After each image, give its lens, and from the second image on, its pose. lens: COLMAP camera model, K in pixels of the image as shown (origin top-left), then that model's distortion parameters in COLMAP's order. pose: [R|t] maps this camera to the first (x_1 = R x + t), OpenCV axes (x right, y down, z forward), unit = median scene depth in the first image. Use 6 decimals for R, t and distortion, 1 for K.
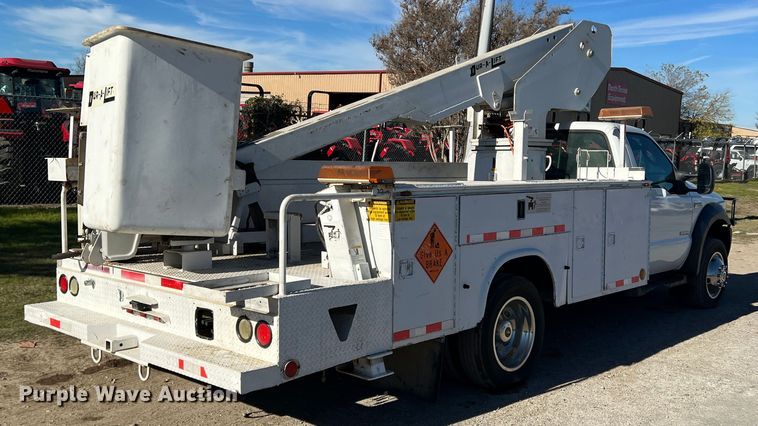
lens RADIAL K [[747.7, 0, 379.0], [0, 747.7, 213.0], [0, 0, 1]] dist [0.216093, -0.652597]
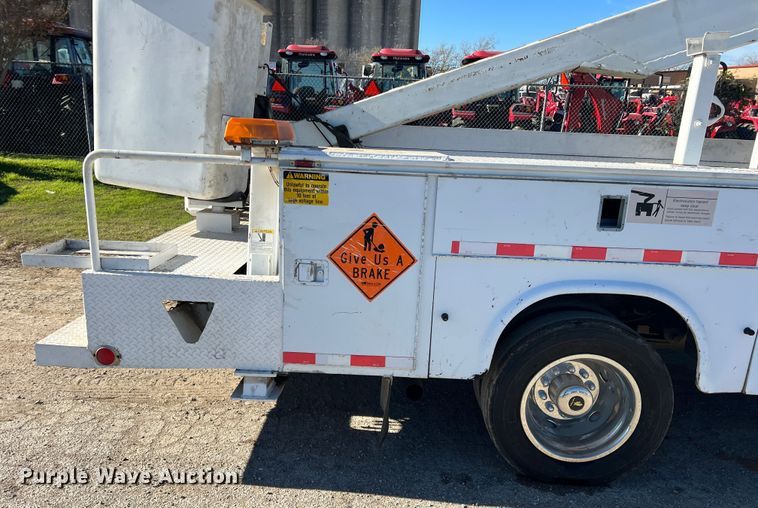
lens RADIAL K [[569.5, 0, 374.9], [0, 569.5, 287.1], [0, 0, 1]] dist [0.067477, -0.079239]
pose [[0.670588, 0.212672, -0.710691, 0.386398], [-0.087778, 0.974042, 0.208654, -0.025076], [0.736618, -0.077538, 0.671850, 0.560803]]
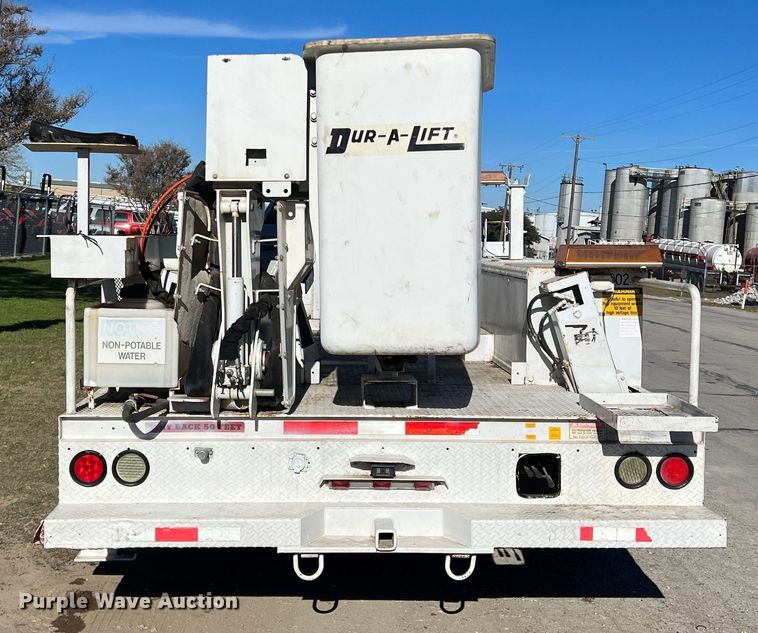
lens RADIAL K [[1072.8, 0, 354.2], [0, 1072.8, 326.9], [0, 0, 1]] dist [0.211732, -0.626555]
pose [[0.705893, -0.059284, 0.705834, -0.805563], [0.042477, 0.998241, 0.041363, -0.028940], [-0.707044, 0.000784, 0.707169, 0.327017]]
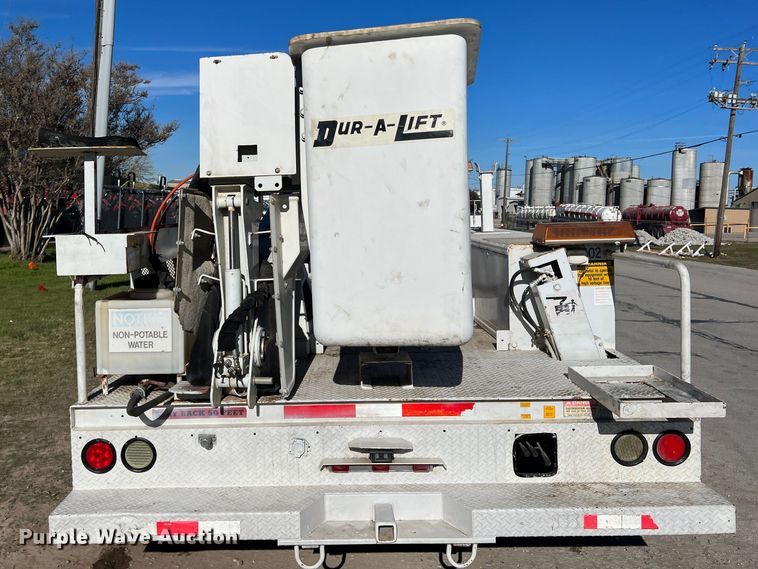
lens RADIAL K [[684.2, 0, 330.0], [0, 684.2, 247.5], [0, 0, 1]] dist [0.093751, -0.141028]
pose [[0.740278, -0.062089, 0.669428, -0.611716], [0.073671, 0.997222, 0.011024, -0.051763], [-0.668252, 0.041156, 0.742795, 0.499664]]
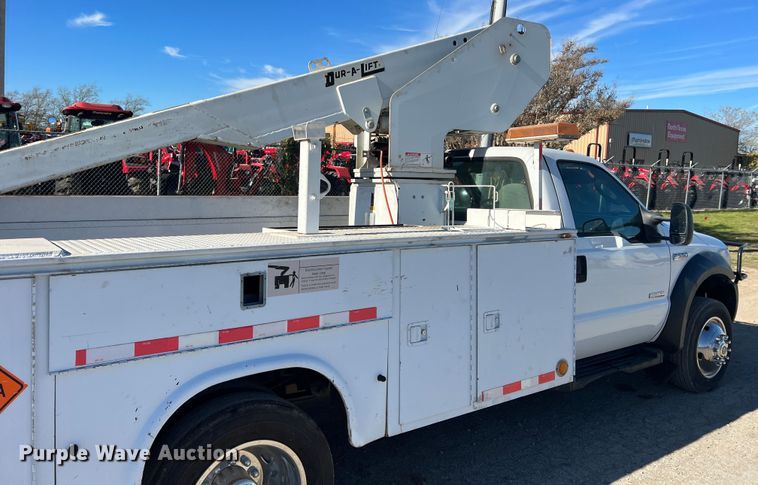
lens RADIAL K [[567.7, 0, 377.4], [0, 567.7, 191.3], [0, 0, 1]] dist [0.067089, -0.093856]
pose [[0.981141, 0.005361, -0.193219, 0.359908], [-0.017281, 0.998045, -0.060061, -0.054400], [0.192519, 0.062268, 0.979316, 0.581966]]
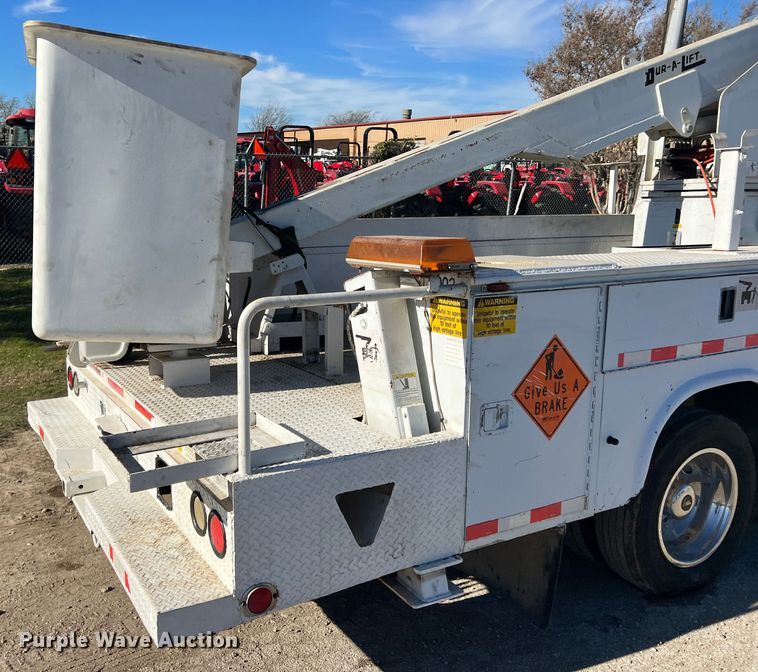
lens RADIAL K [[704.6, 0, 281.3], [0, 704.6, 325.5], [0, 0, 1]] dist [0.064536, -0.079548]
pose [[0.940672, 0.040492, -0.336891, 0.051640], [-0.007842, 0.995183, 0.097719, -0.038857], [0.339225, -0.089280, 0.936459, 0.366456]]
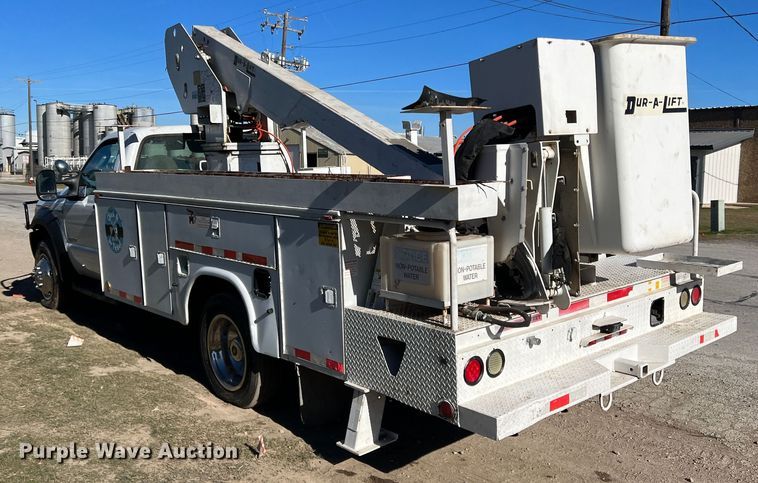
lens RADIAL K [[708.8, 0, 406.4], [0, 708.8, 259.6], [0, 0, 1]] dist [0.033929, -0.020043]
pose [[0.066790, -0.166070, 0.983849, -0.998602], [0.091555, 0.982911, 0.159697, -0.104748], [-0.993558, 0.079411, 0.080854, 0.993504]]
